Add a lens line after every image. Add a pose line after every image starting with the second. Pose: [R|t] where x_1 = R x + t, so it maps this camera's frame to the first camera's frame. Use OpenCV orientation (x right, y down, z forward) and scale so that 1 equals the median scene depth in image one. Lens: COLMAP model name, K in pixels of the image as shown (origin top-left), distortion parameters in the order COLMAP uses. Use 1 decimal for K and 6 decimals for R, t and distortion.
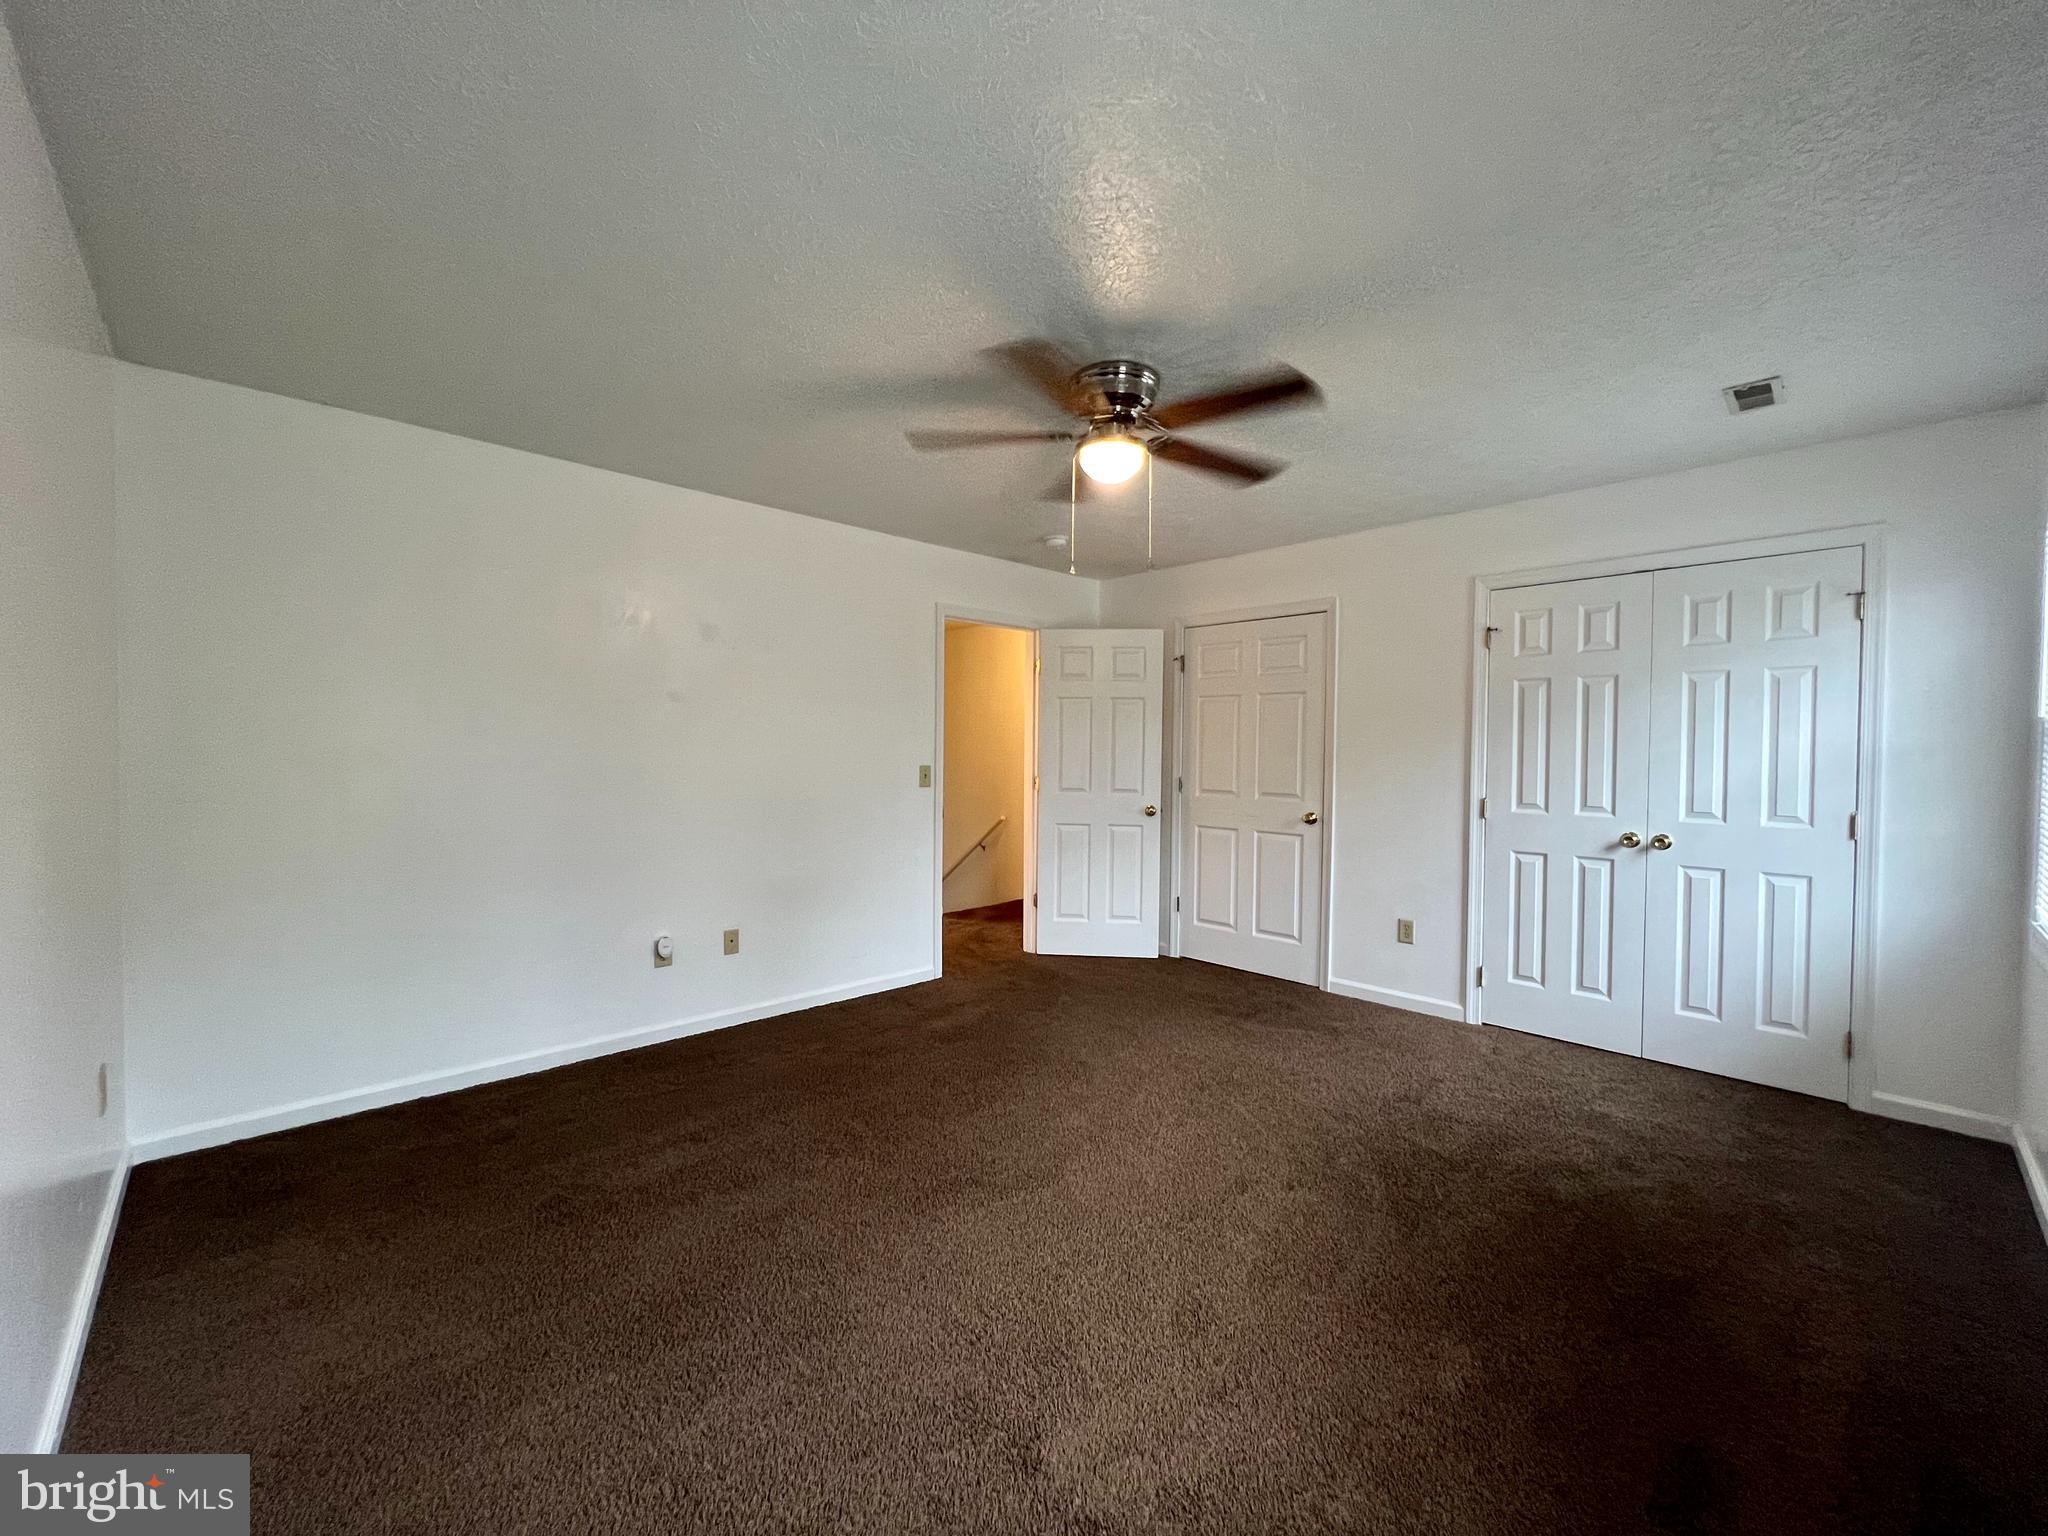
lens RADIAL K [[821.2, 0, 1019.0], [0, 821.2, 768.7], [0, 0, 1]] dist [-0.002265, -0.000095]
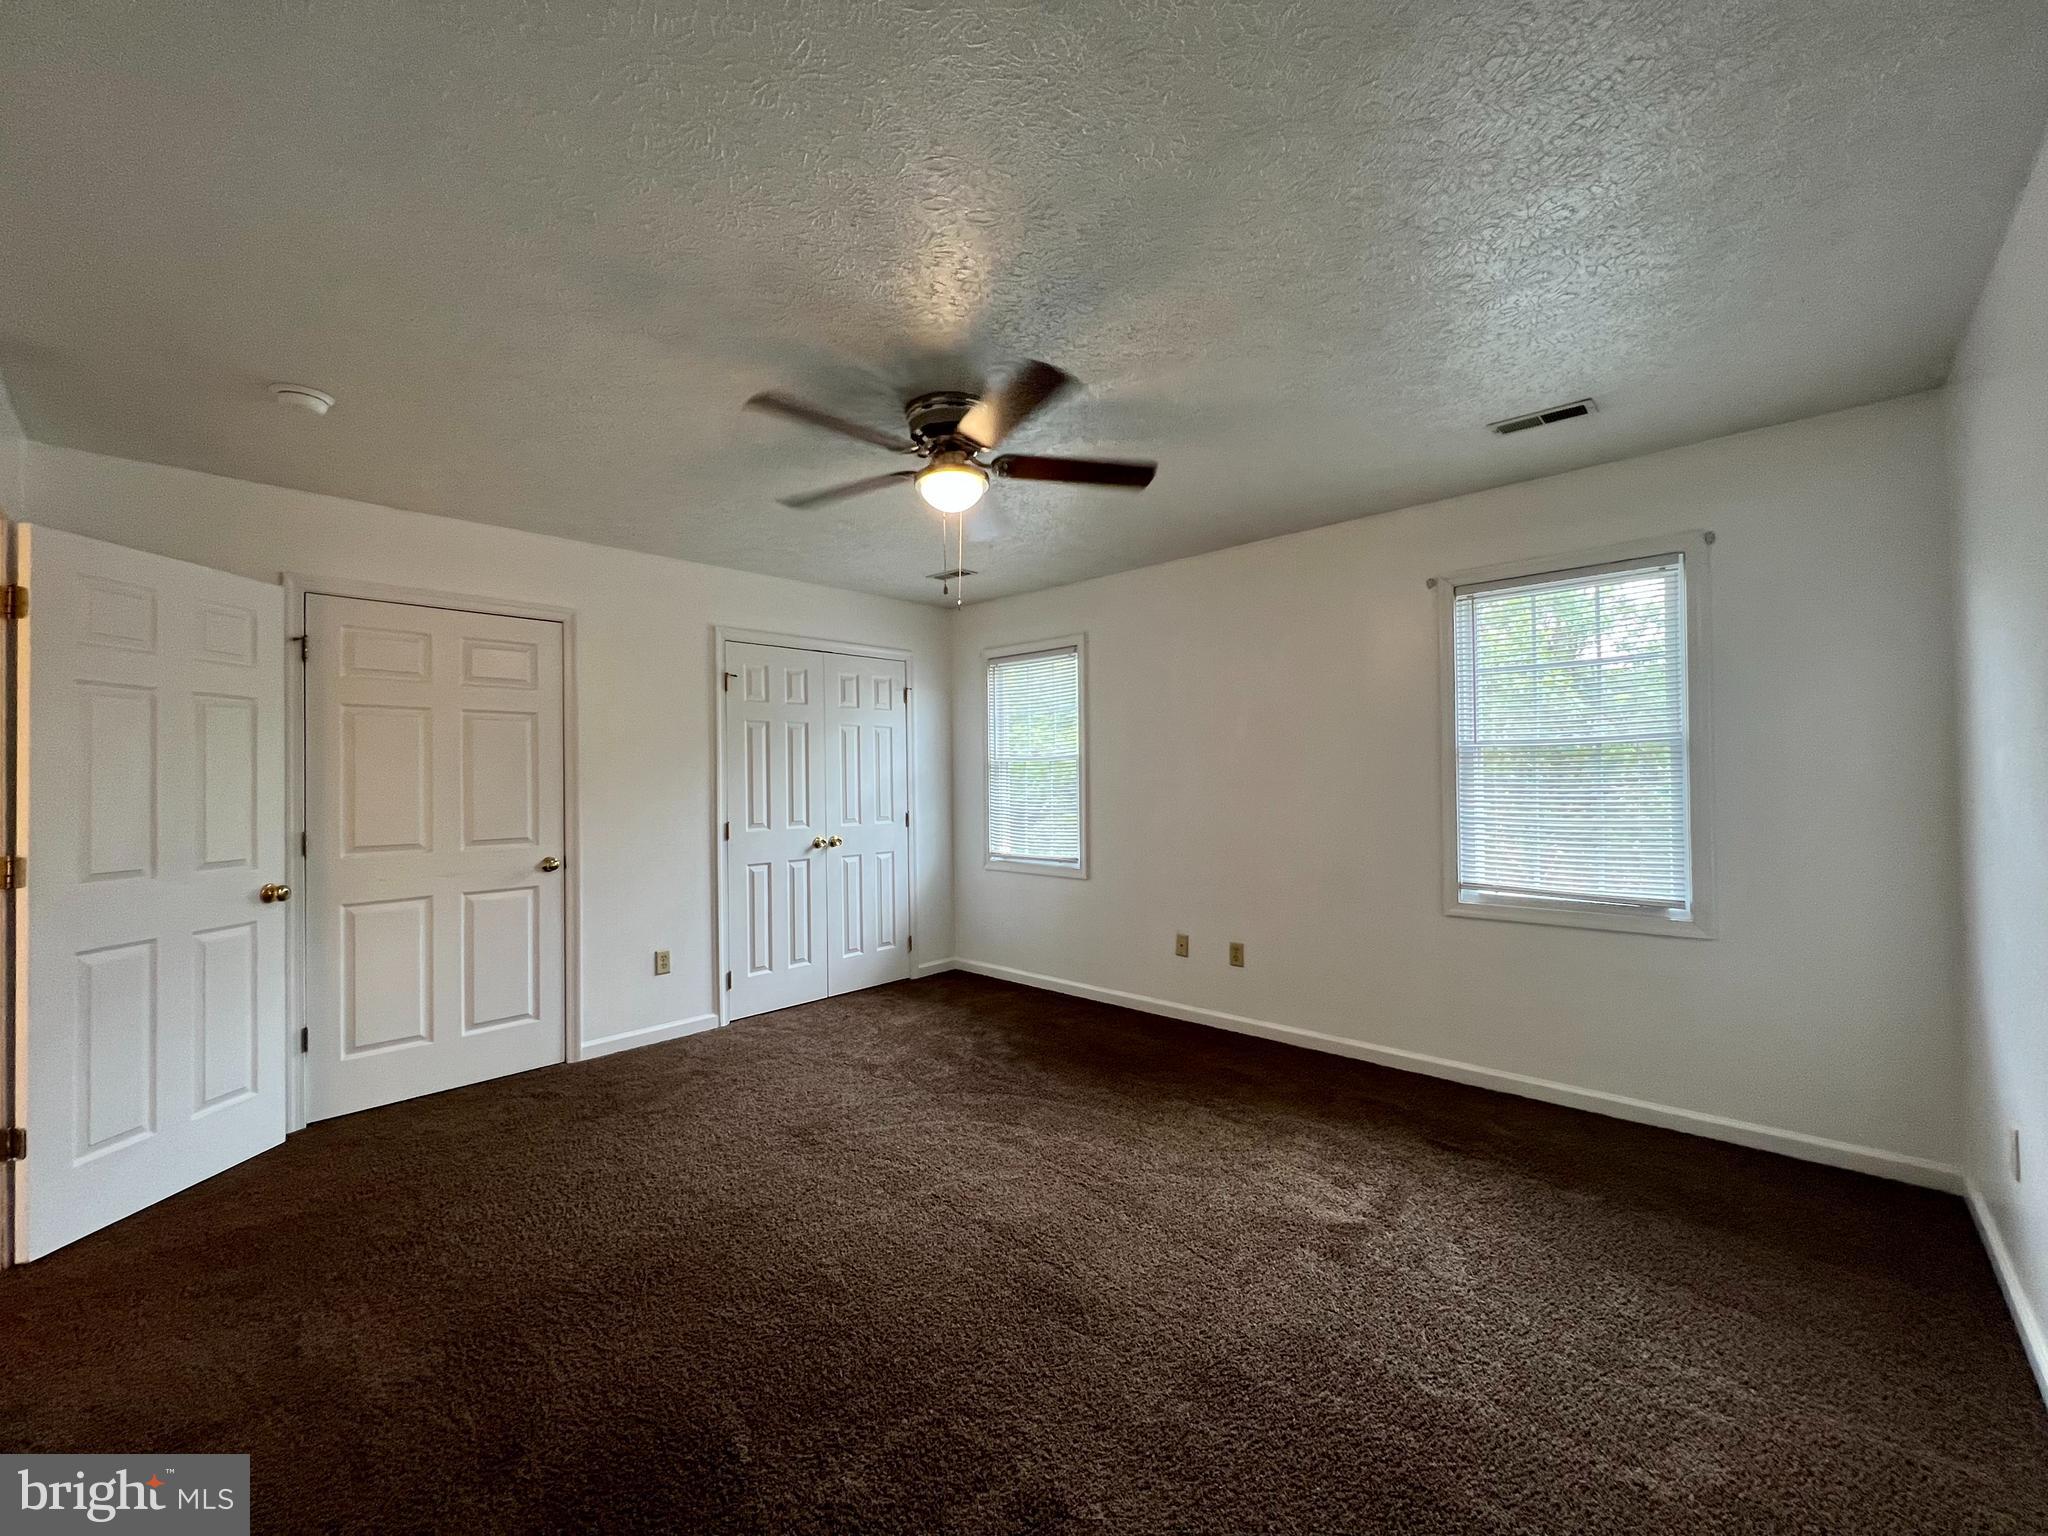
lens RADIAL K [[822.6, 0, 1023.7], [0, 822.6, 755.8], [0, 0, 1]] dist [0.001386, -0.000038]
pose [[-0.054539, 0.014881, 0.998401, -0.593769], [0.033748, 0.999345, -0.013051, -0.026961], [-0.997941, 0.032982, -0.055006, 0.647066]]
